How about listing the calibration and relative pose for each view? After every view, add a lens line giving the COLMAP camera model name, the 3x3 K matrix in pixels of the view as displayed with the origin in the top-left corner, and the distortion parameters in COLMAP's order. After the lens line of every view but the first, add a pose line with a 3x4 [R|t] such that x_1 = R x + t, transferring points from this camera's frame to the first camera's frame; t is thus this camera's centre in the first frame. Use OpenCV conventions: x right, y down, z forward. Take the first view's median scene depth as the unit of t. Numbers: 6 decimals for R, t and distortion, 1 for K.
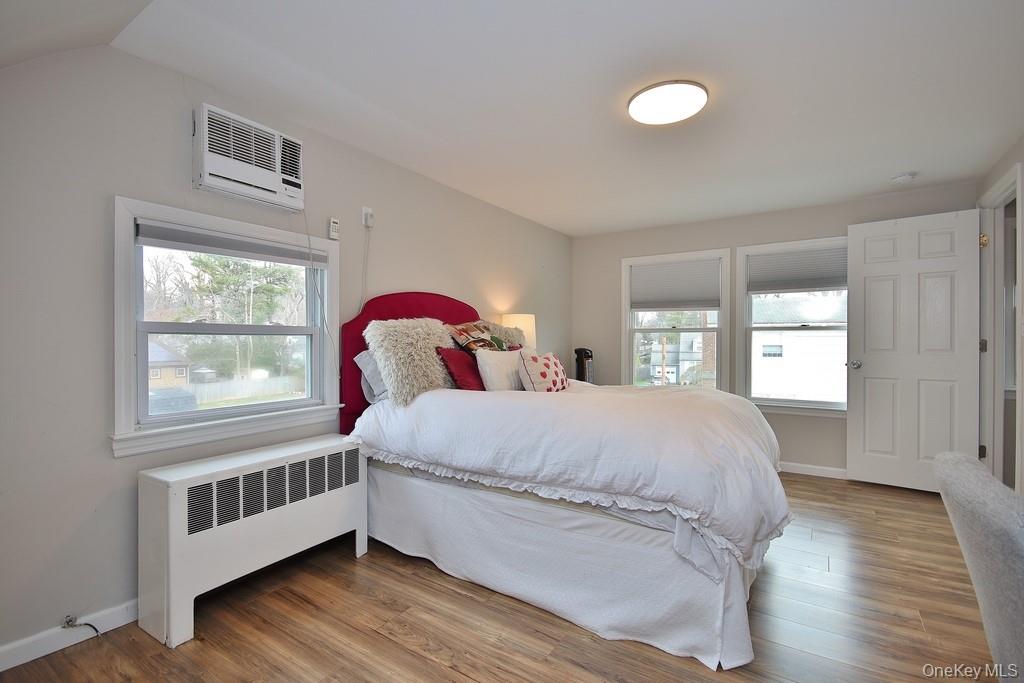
lens RADIAL K [[472.9, 0, 509.9], [0, 472.9, 342.7], [0, 0, 1]] dist [0.013107, -0.010402]
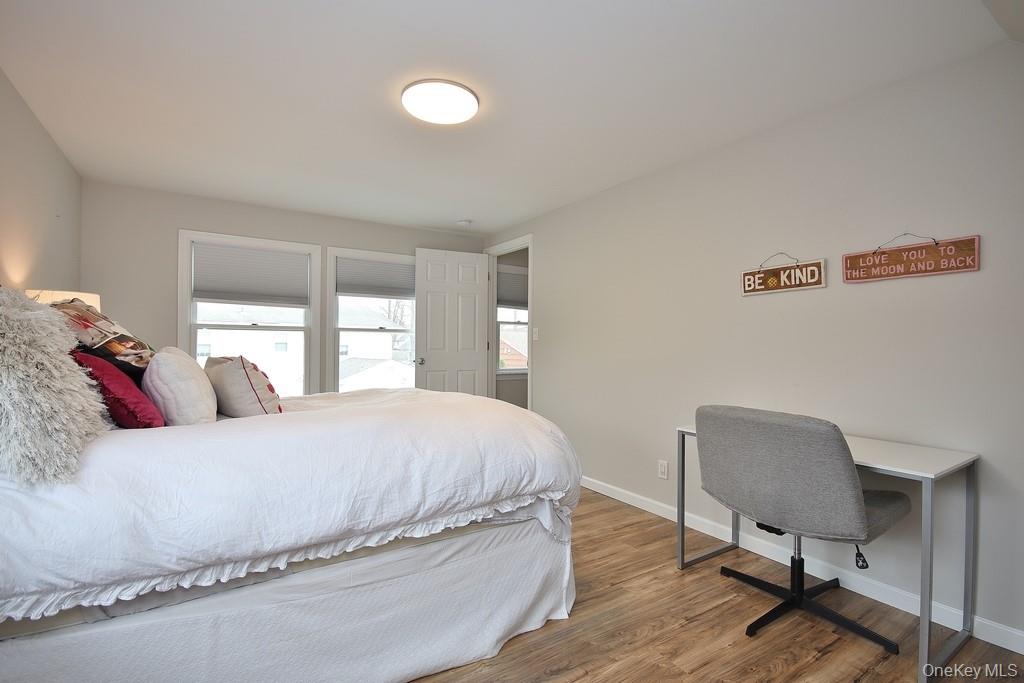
lens RADIAL K [[472.9, 0, 511.3], [0, 472.9, 345.5], [0, 0, 1]] dist [0.013107, -0.010402]
pose [[0.412802, -0.000809, 0.910820, -0.547557], [-0.007784, 0.999960, 0.004416, -0.002717], [-0.910788, -0.008912, 0.412779, 0.490357]]
